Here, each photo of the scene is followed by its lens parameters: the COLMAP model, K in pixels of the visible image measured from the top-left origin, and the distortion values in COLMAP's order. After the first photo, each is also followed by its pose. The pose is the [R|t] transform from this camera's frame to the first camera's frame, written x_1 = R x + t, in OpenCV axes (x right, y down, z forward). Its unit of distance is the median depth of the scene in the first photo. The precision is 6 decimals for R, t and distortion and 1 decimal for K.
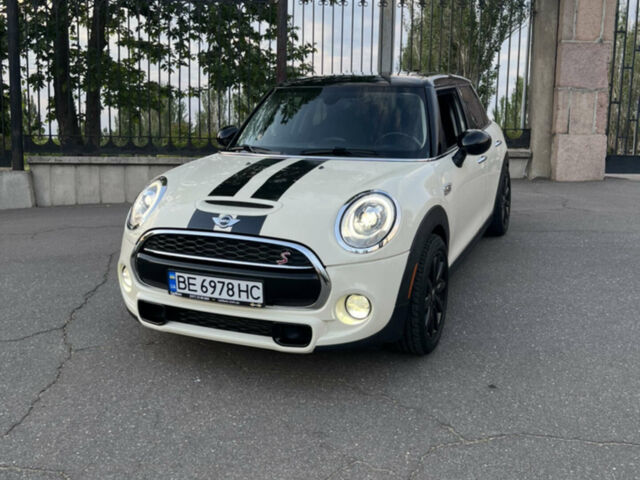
lens RADIAL K [[648.5, 0, 317.3], [0, 648.5, 237.9], [0, 0, 1]] dist [0.097033, -0.179468]
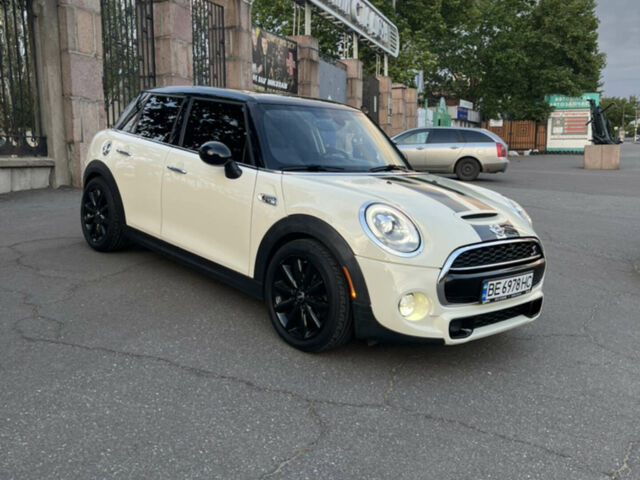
lens RADIAL K [[648.5, 0, 317.3], [0, 648.5, 237.9], [0, 0, 1]] dist [0.097033, -0.179468]
pose [[0.399678, -0.131502, 0.907174, -1.348577], [0.132291, 0.987571, 0.084872, -0.155853], [-0.907059, 0.086090, 0.412107, 0.808972]]
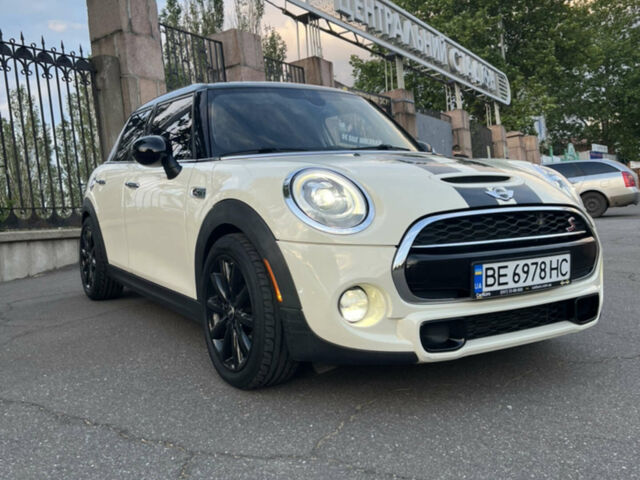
lens RADIAL K [[648.5, 0, 317.3], [0, 648.5, 237.9], [0, 0, 1]] dist [0.097033, -0.179468]
pose [[0.576049, -0.073225, 0.814129, -0.937267], [0.219601, 0.973228, -0.067848, 0.032631], [-0.787365, 0.217867, 0.576707, 0.722492]]
